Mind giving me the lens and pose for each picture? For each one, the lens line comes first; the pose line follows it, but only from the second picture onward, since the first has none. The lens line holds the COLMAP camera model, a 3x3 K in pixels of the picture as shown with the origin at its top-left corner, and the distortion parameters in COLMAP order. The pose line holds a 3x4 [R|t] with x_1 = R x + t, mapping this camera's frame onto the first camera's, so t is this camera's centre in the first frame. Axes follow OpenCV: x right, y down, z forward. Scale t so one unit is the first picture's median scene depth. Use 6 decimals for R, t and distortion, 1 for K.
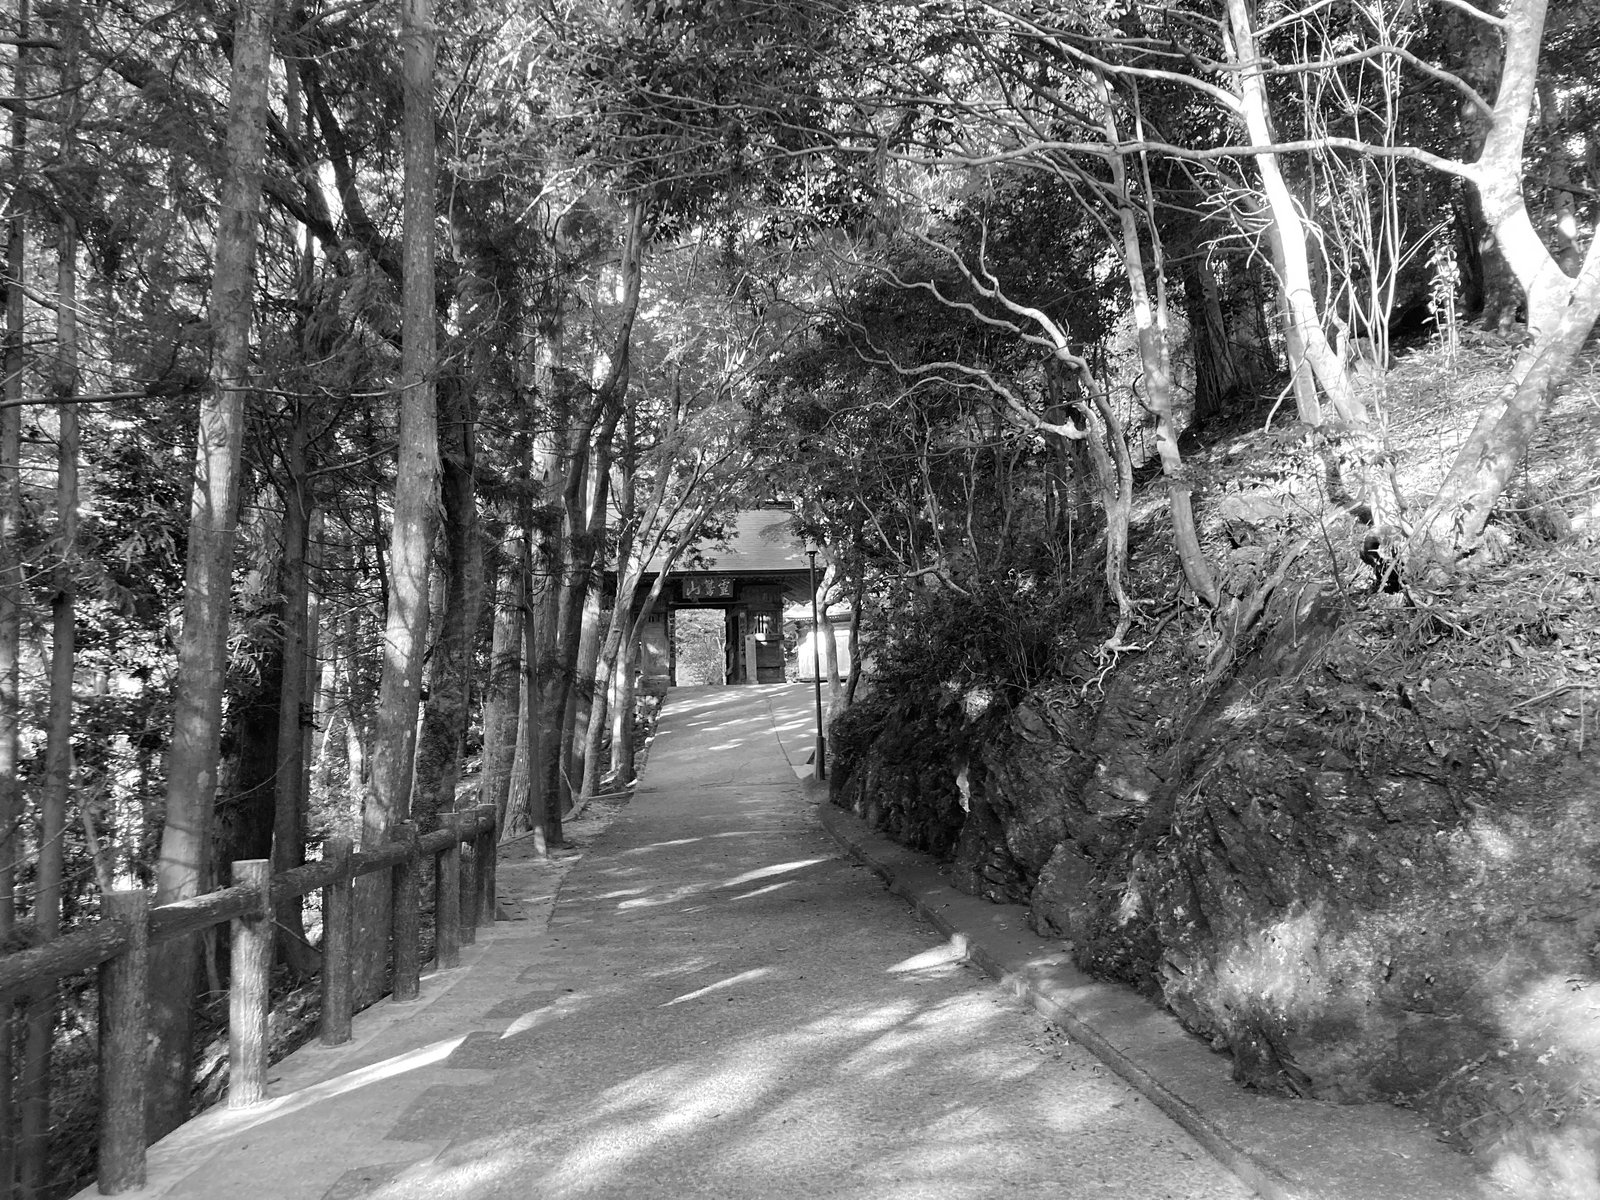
lens RADIAL K [[1317.5, 0, 804.9], [0, 1317.5, 593.3], [0, 0, 1]] dist [0.032843, -0.030151]
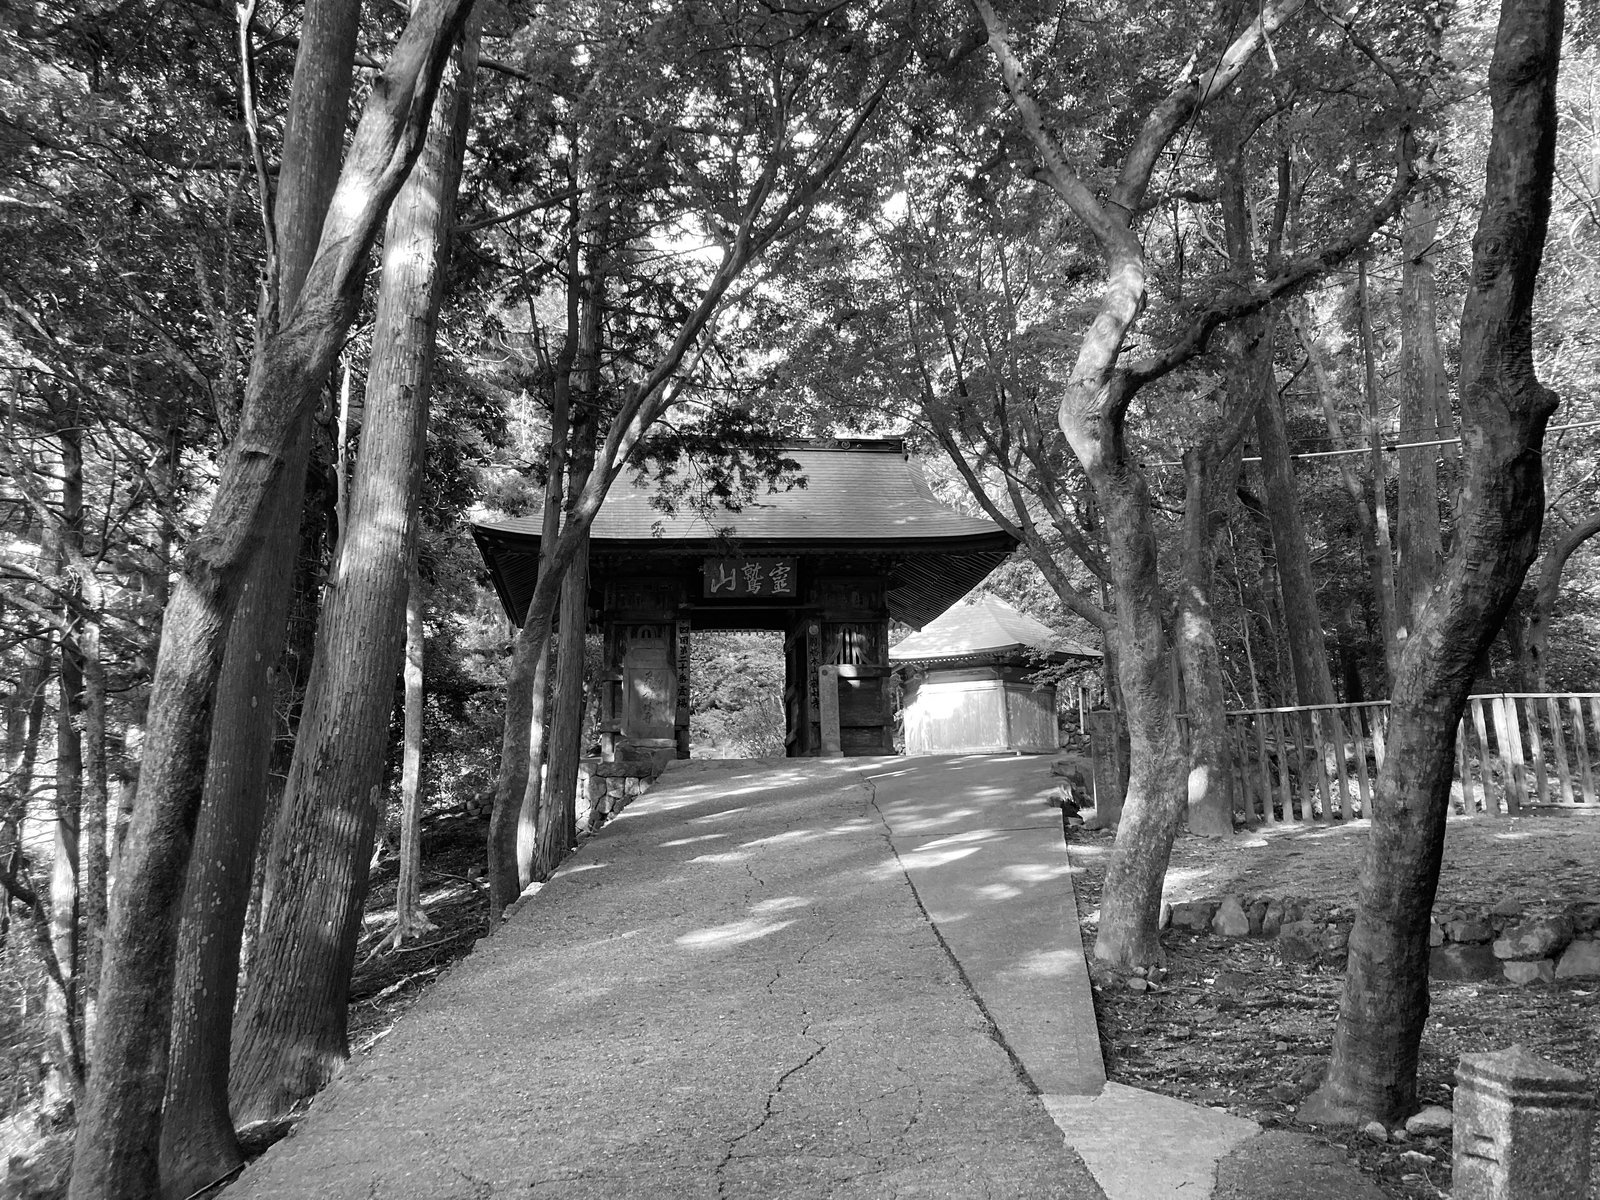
lens RADIAL K [[1317.5, 0, 794.5], [0, 1317.5, 602.3], [0, 0, 1]] dist [0.032843, -0.030151]
pose [[0.997710, -0.001993, -0.067601, -0.018688], [-0.002437, 0.997857, -0.065382, 0.040744], [0.067586, 0.065397, 0.995568, 0.460754]]
